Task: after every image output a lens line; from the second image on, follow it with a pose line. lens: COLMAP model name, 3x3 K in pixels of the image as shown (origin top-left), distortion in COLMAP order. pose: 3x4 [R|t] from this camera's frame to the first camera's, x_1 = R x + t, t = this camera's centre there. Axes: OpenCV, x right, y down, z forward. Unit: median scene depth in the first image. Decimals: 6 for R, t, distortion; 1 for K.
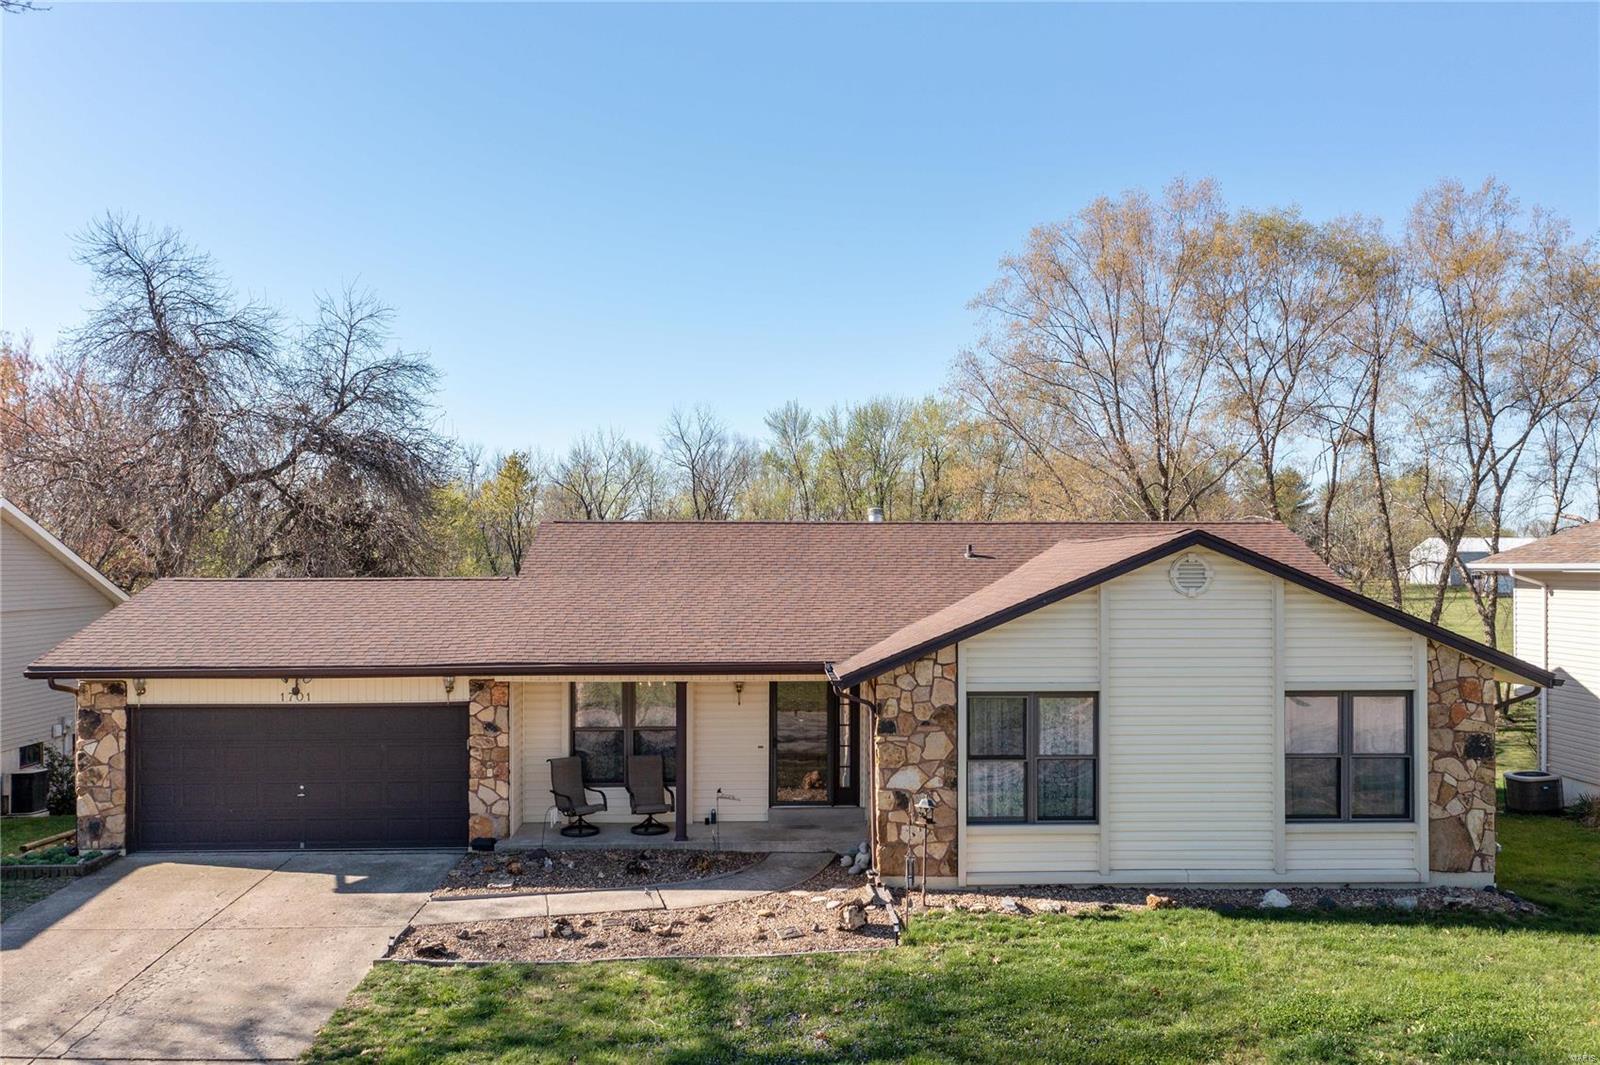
lens RADIAL K [[1324.2, 0, 805.8], [0, 1324.2, 533.8], [0, 0, 1]] dist [0.008839, 0.003599]
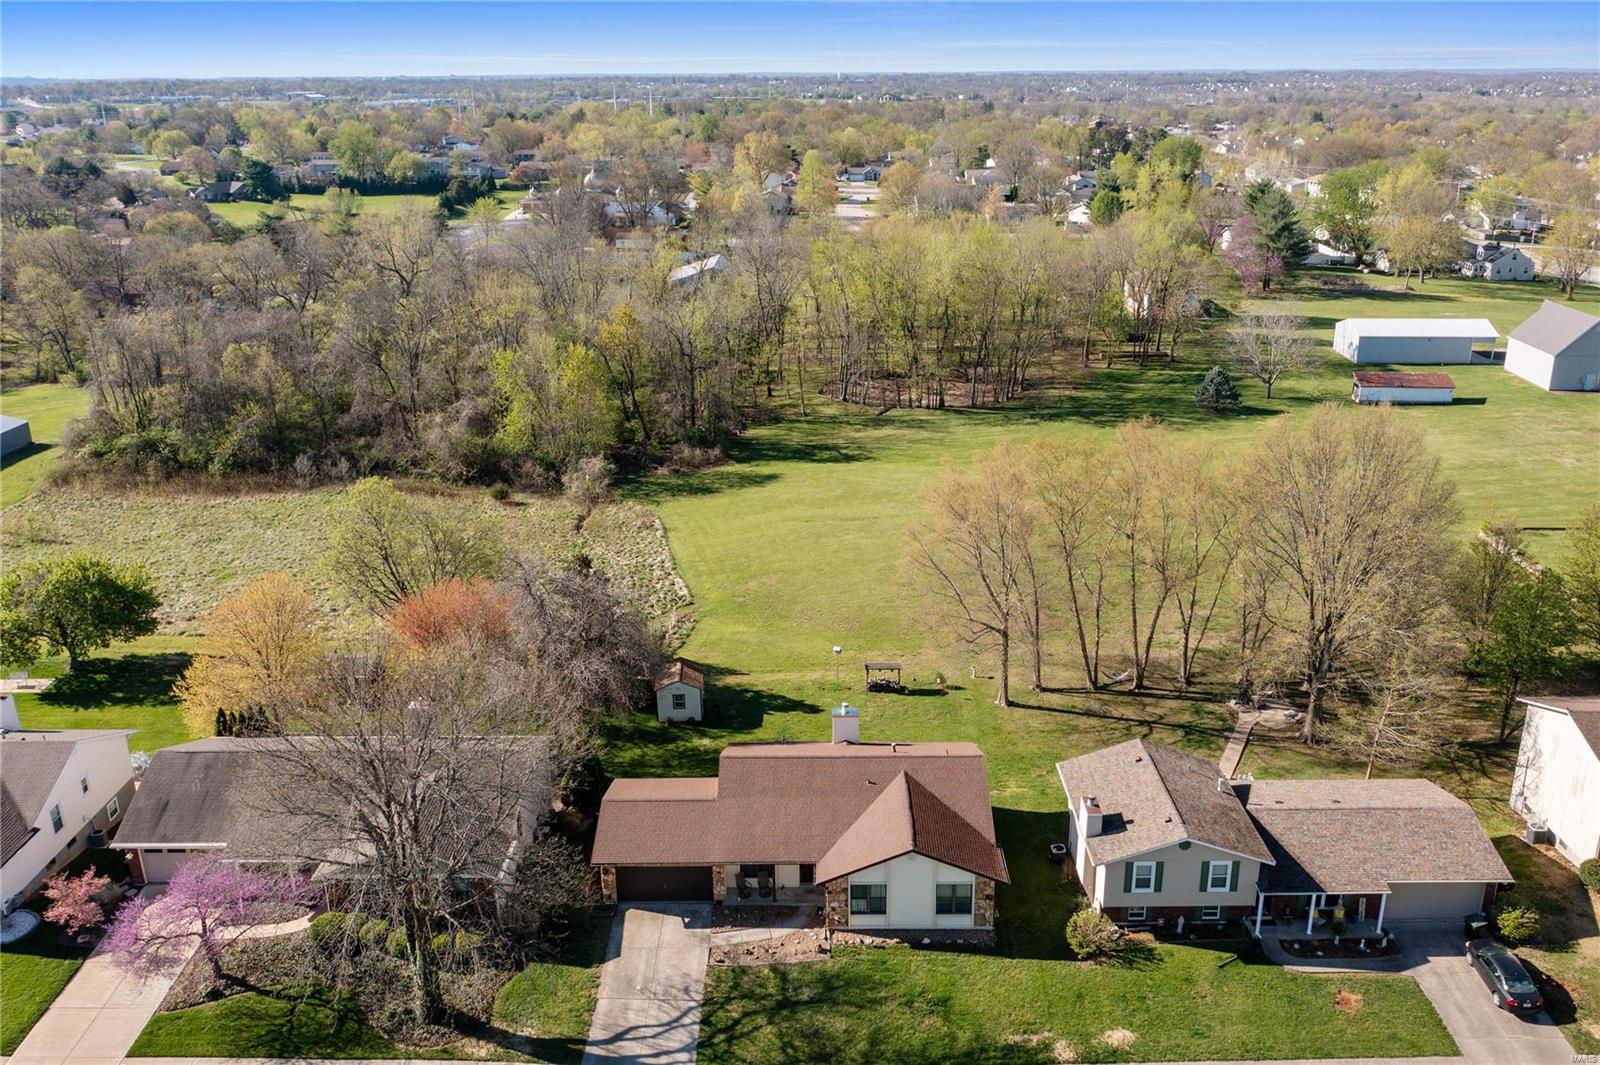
lens RADIAL K [[1295.8, 0, 806.7], [0, 1295.8, 534.1], [0, 0, 1]] dist [-0.004164, 0.005326]
pose [[0.998327, -0.009483, -0.057039, 0.231069], [0.028419, 0.939562, 0.341198, -2.191207], [0.050356, -0.342248, 0.938259, -2.224548]]
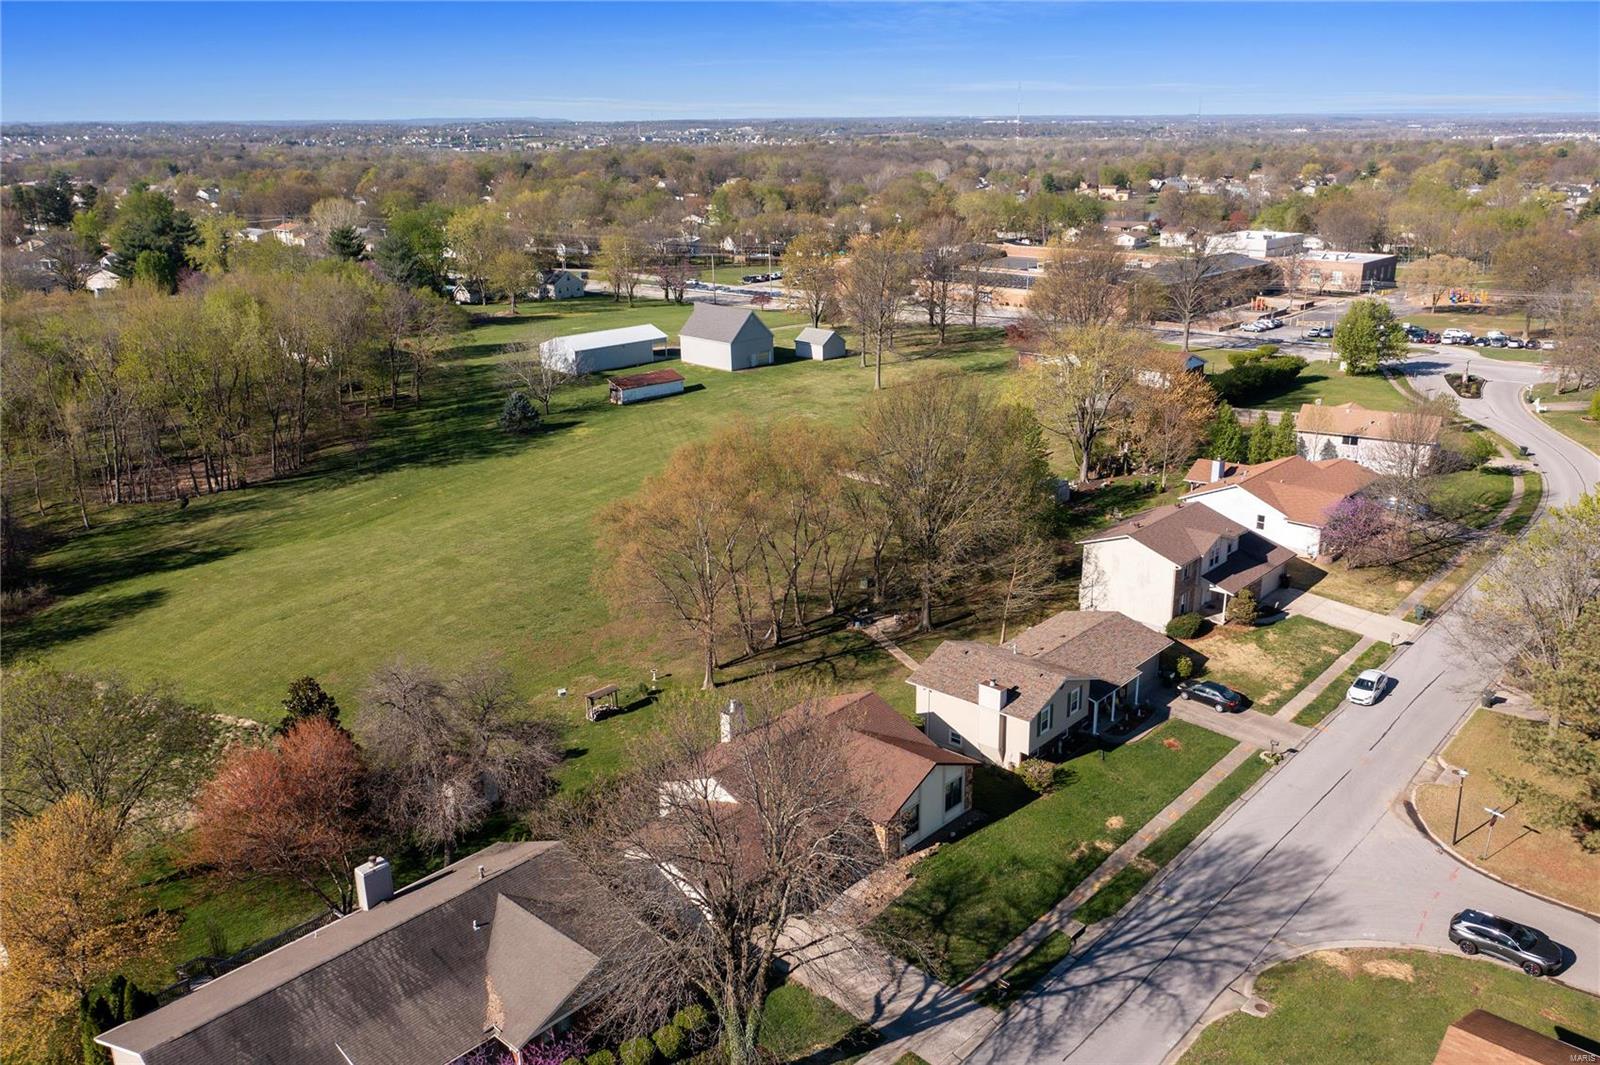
lens RADIAL K [[1306.7, 0, 825.2], [0, 1306.7, 528.8], [0, 0, 1]] dist [-0.000727, -0.003078]
pose [[0.689345, -0.244386, 0.681967, -2.902943], [0.017634, 0.946762, 0.321451, -2.267328], [-0.724219, -0.209564, 0.656955, -1.500733]]
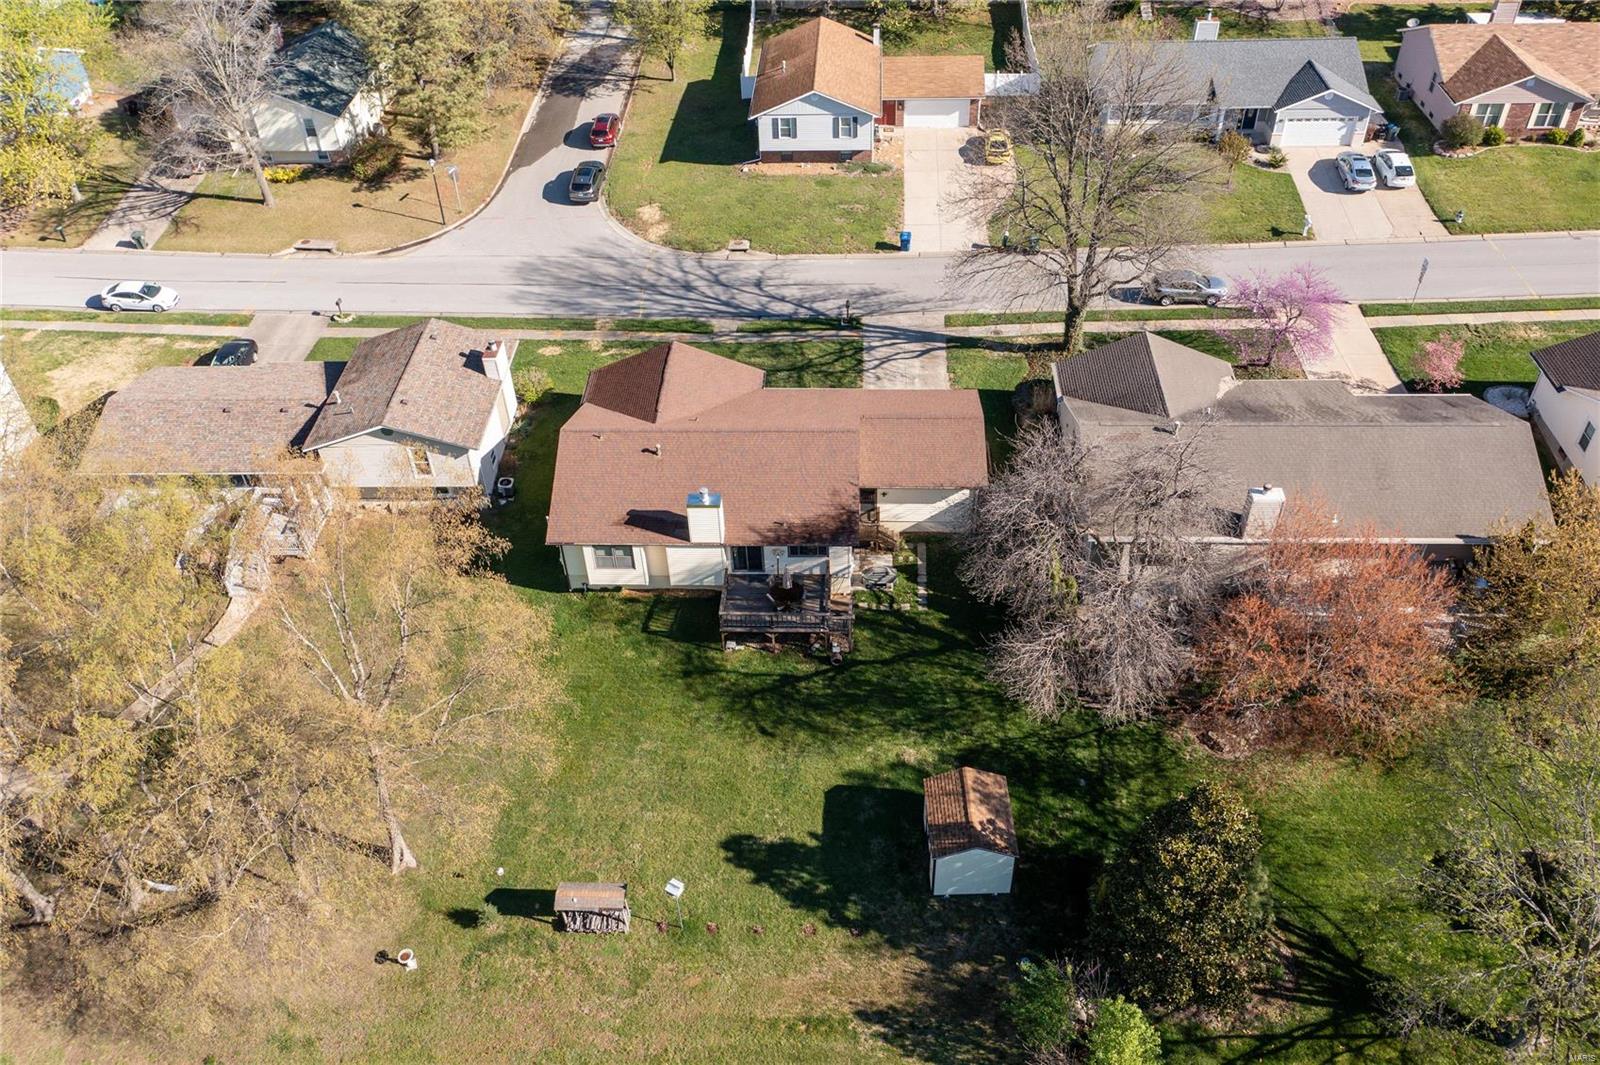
lens RADIAL K [[1261.8, 0, 856.3], [0, 1261.8, 513.9], [0, 0, 1]] dist [-0.017159, 0.011869]
pose [[-0.998755, -0.035849, 0.034677, -0.435051], [-0.004813, 0.761281, 0.648404, -2.231187], [-0.049644, 0.647430, -0.760506, 4.542872]]
